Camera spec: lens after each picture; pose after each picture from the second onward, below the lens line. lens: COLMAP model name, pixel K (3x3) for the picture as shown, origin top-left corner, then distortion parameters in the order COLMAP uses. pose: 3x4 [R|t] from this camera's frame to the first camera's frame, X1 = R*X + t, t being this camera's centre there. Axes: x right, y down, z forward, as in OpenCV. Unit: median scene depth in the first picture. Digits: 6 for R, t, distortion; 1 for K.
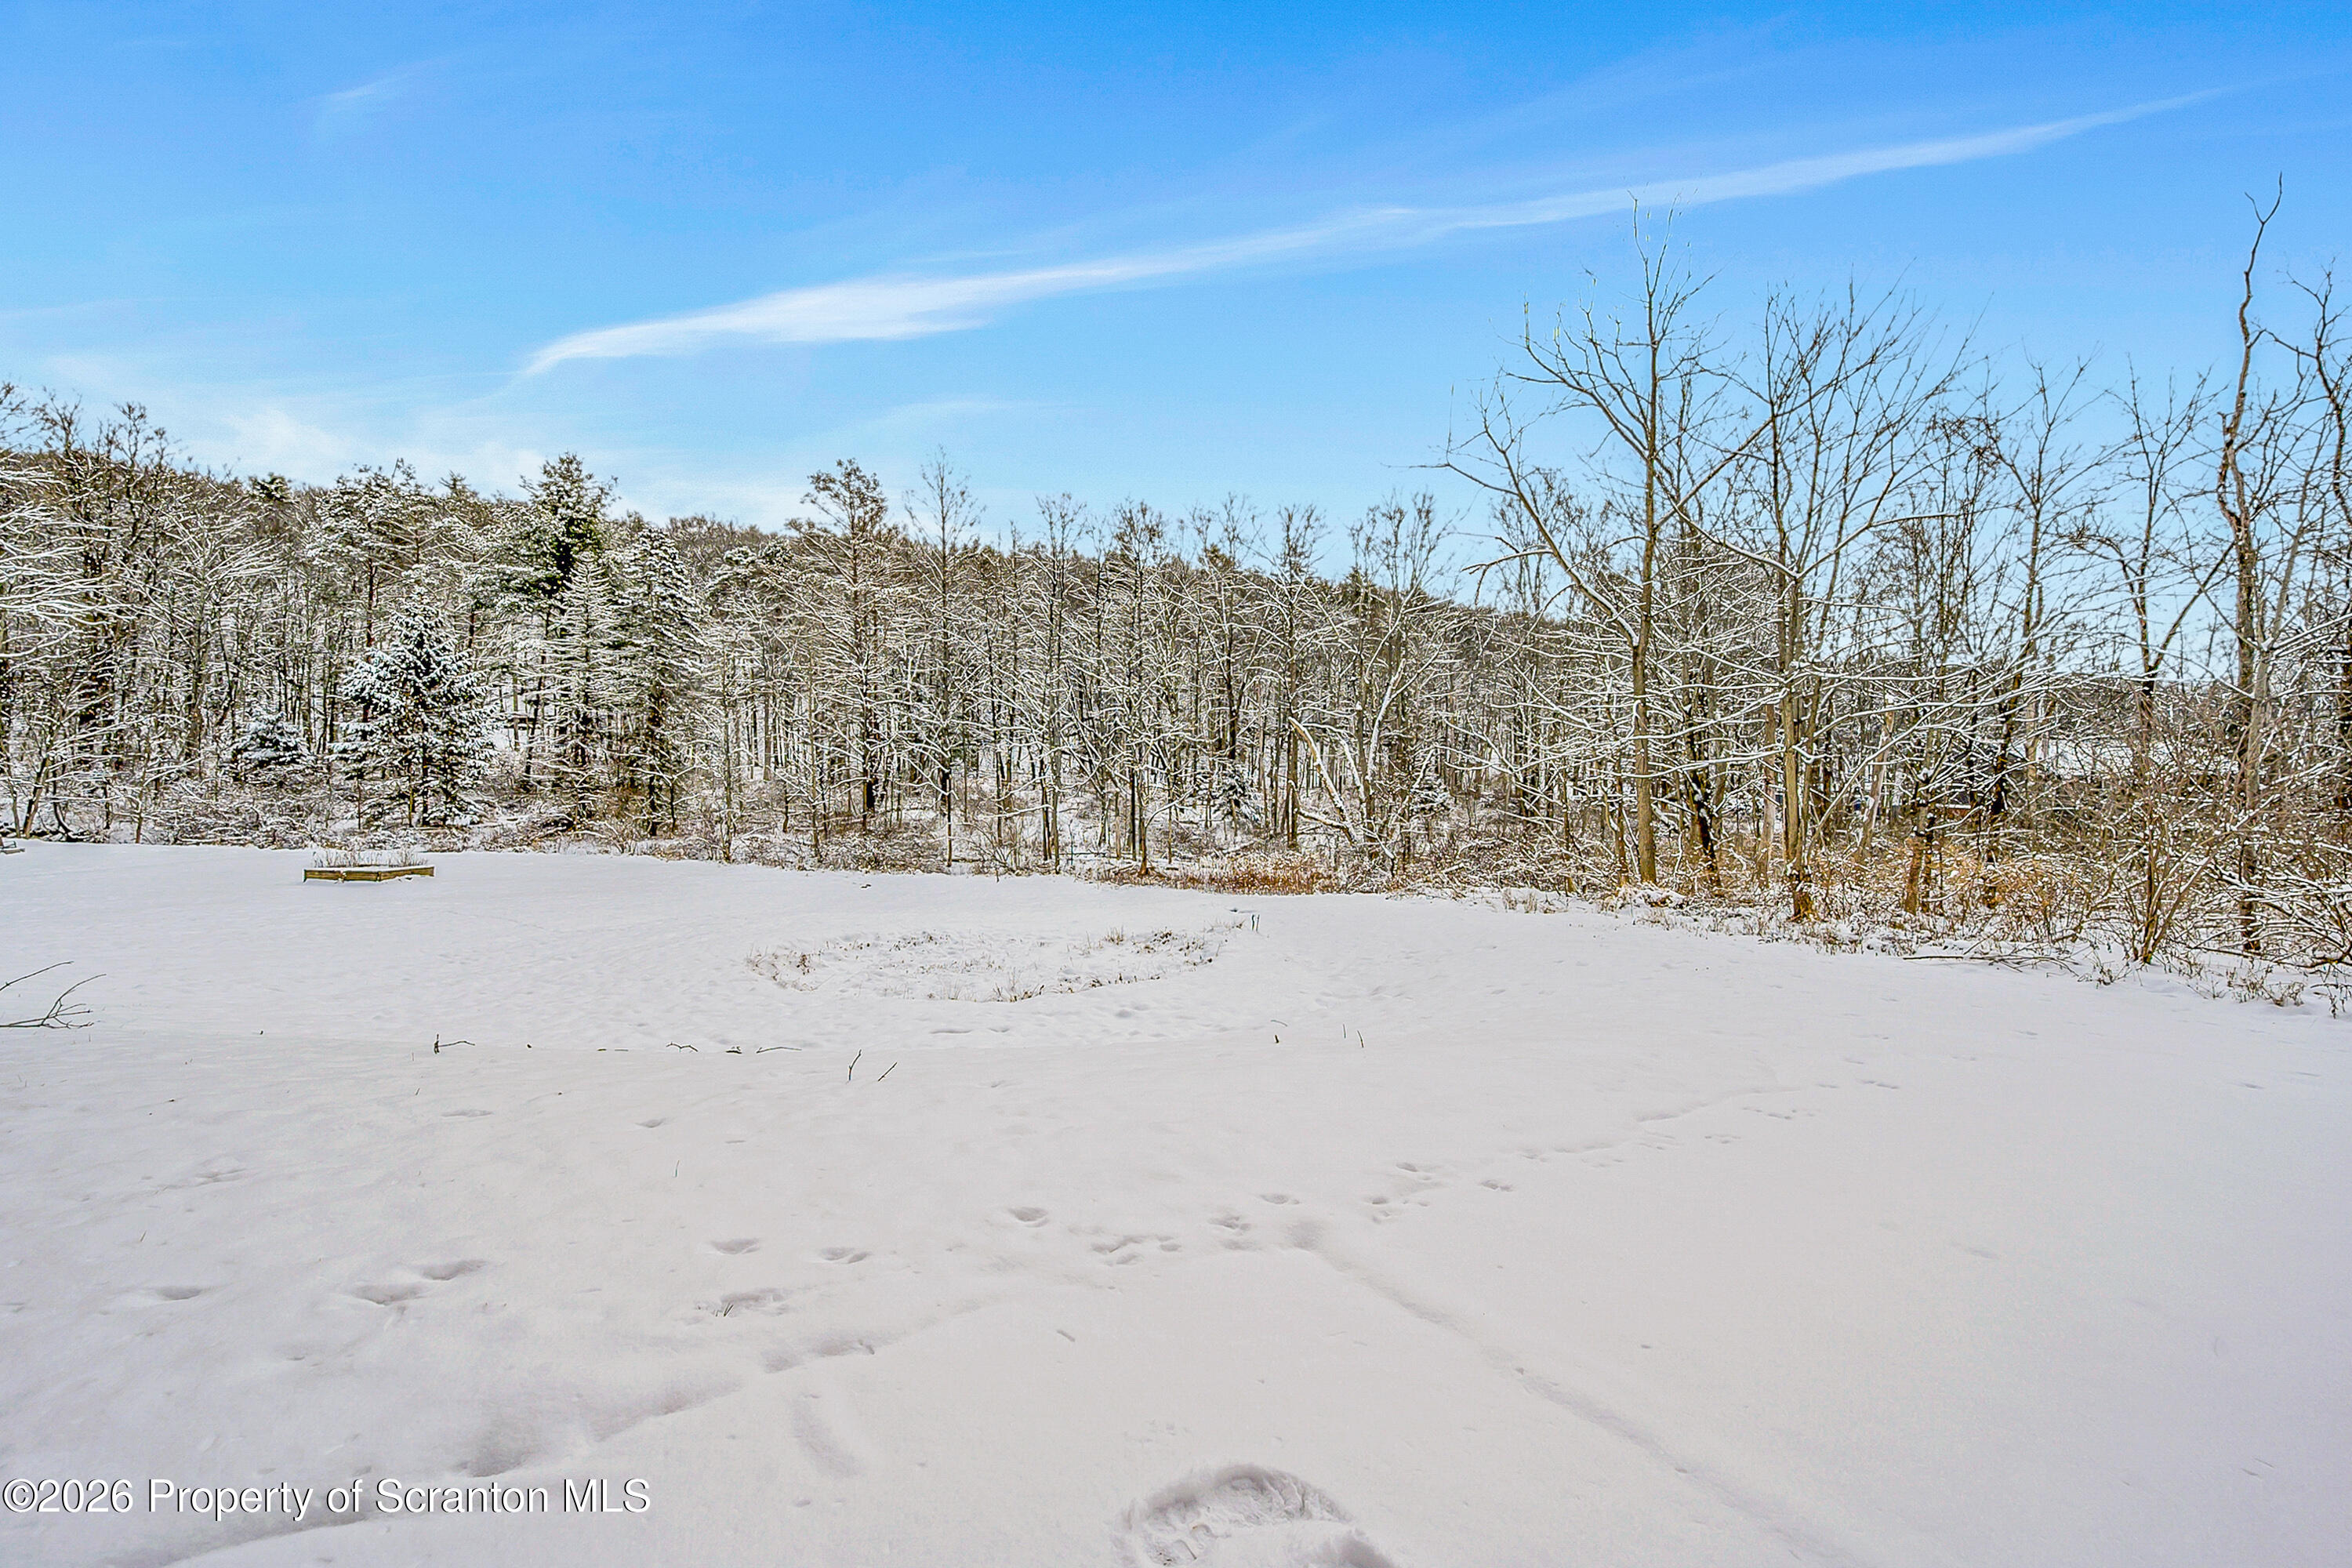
lens RADIAL K [[945.4, 0, 1180.8], [0, 945.4, 776.4], [0, 0, 1]] dist [-0.001500, -0.000272]
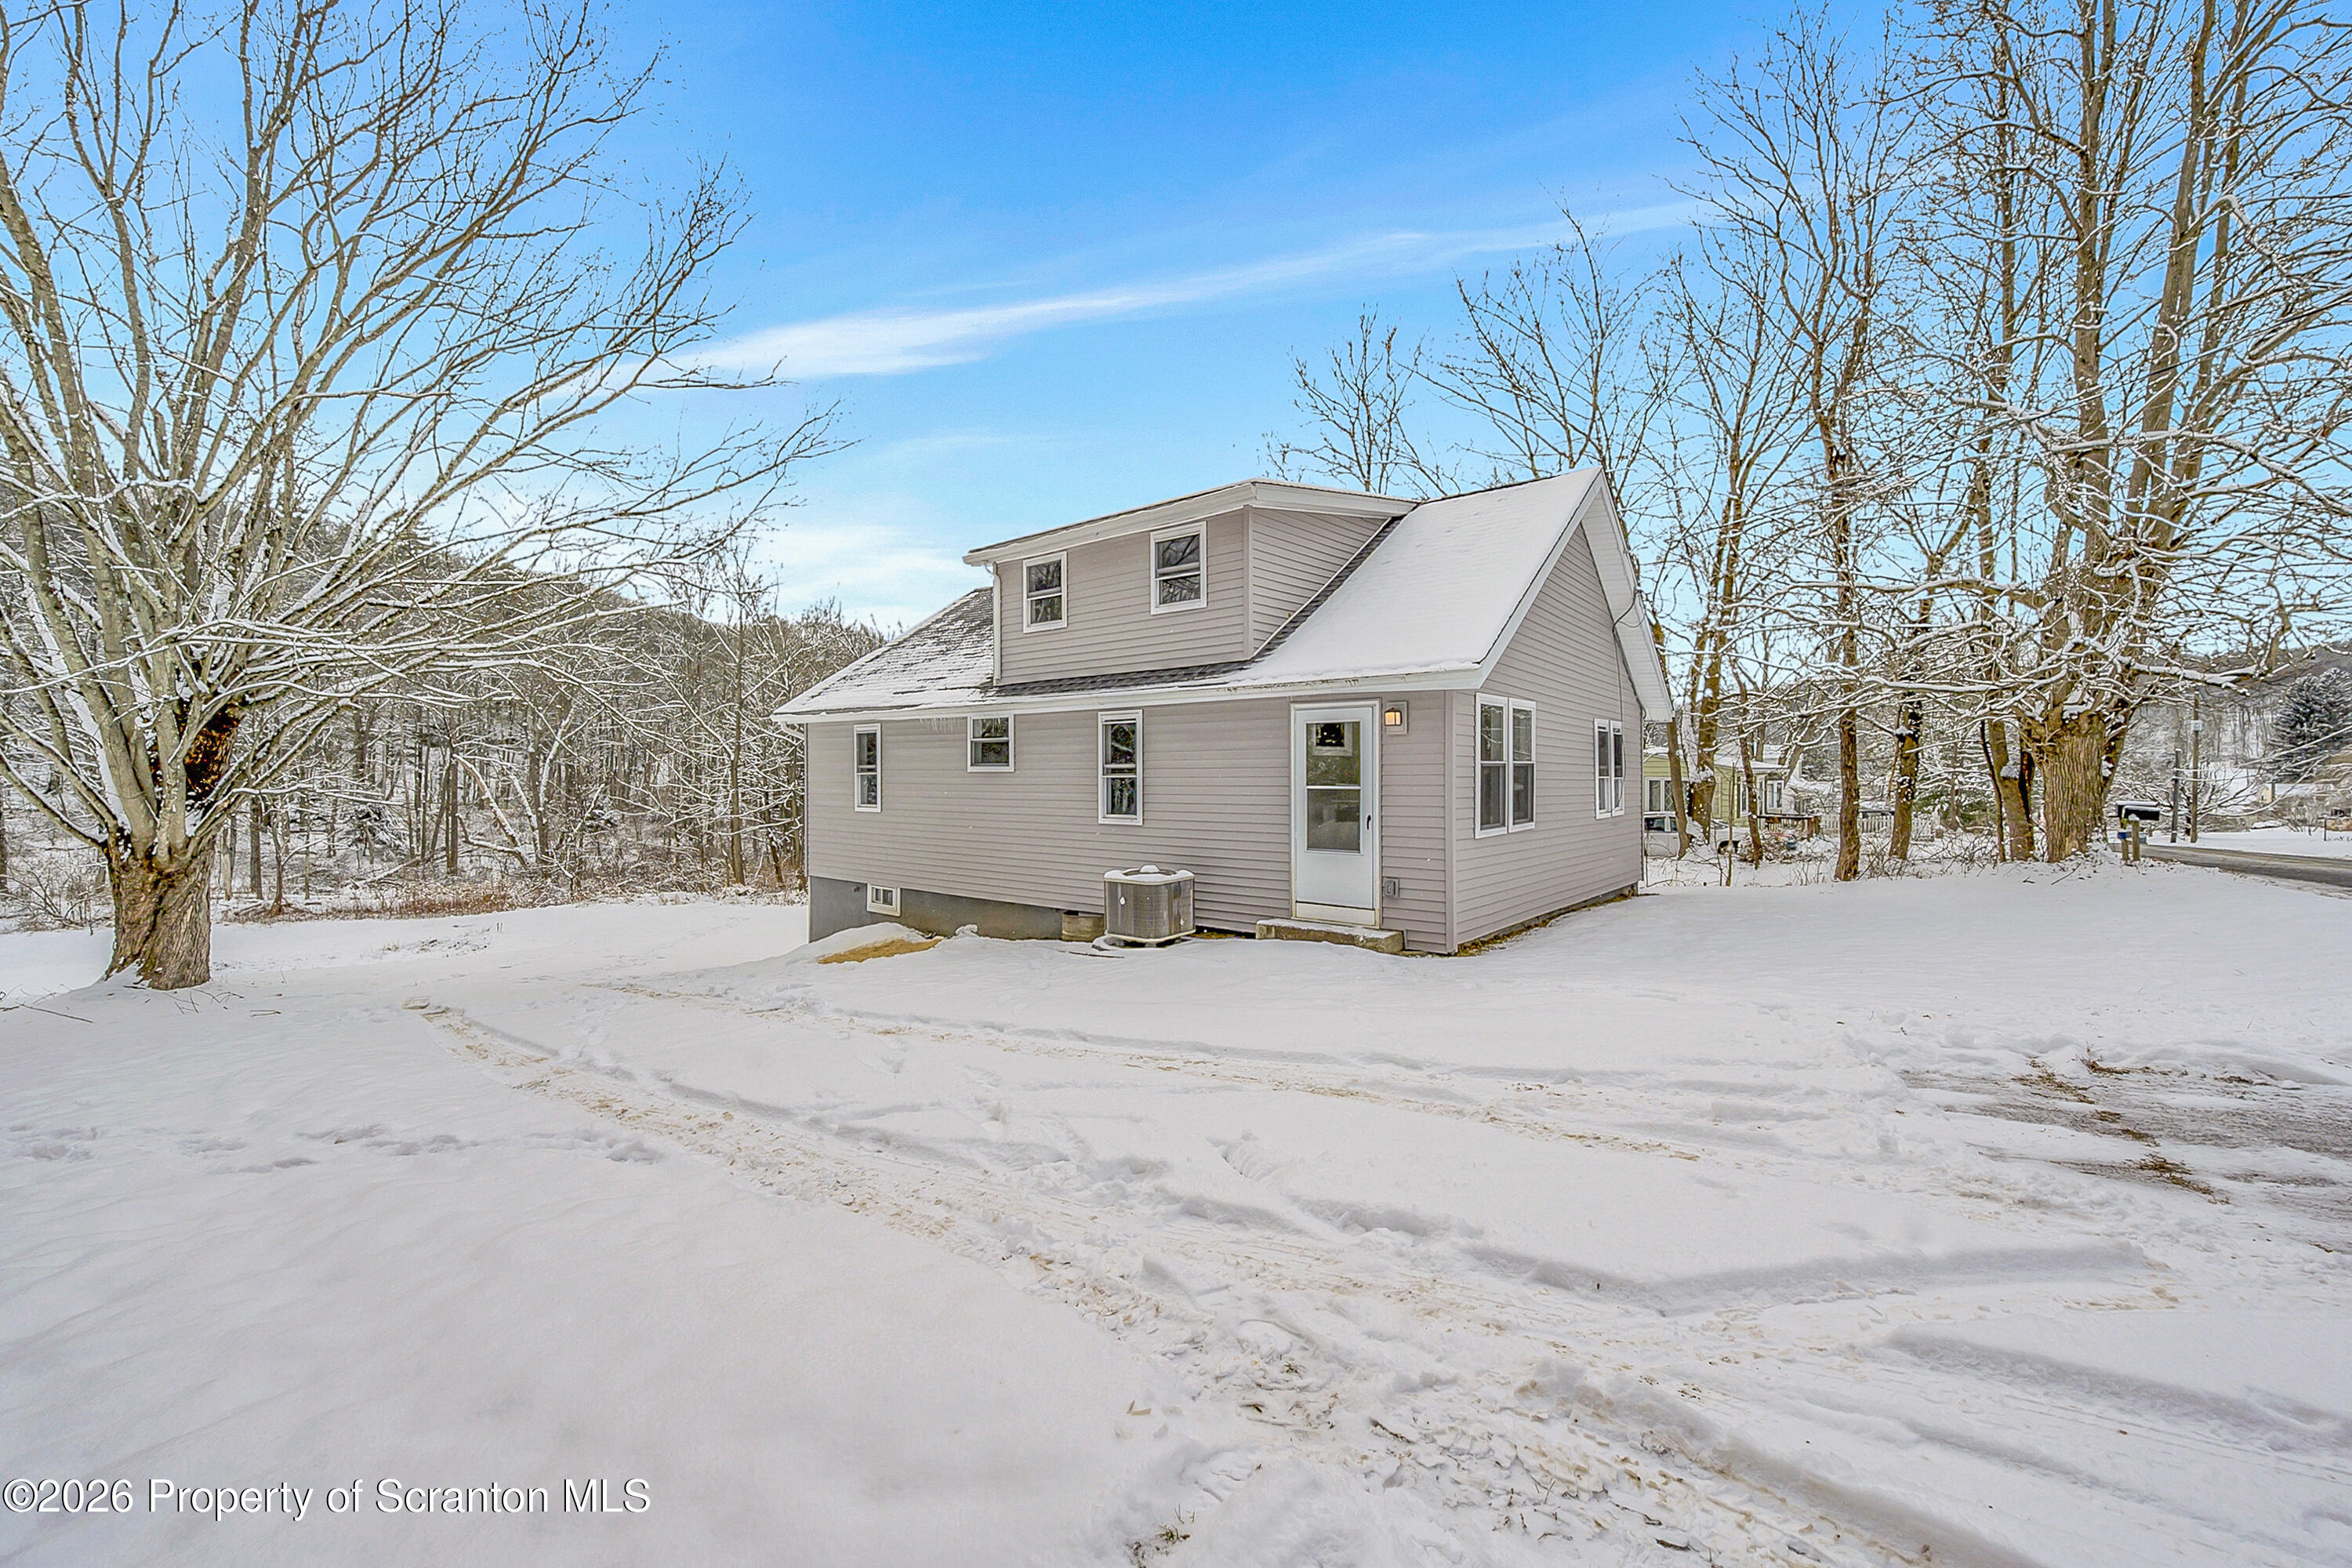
lens RADIAL K [[945.4, 0, 1180.8], [0, 945.4, 776.4], [0, 0, 1]] dist [-0.001500, -0.000272]
pose [[0.681835, -0.005022, 0.731489, -0.115544], [0.000923, 0.999982, 0.006005, -0.044632], [-0.731506, -0.003420, 0.681827, -0.373169]]
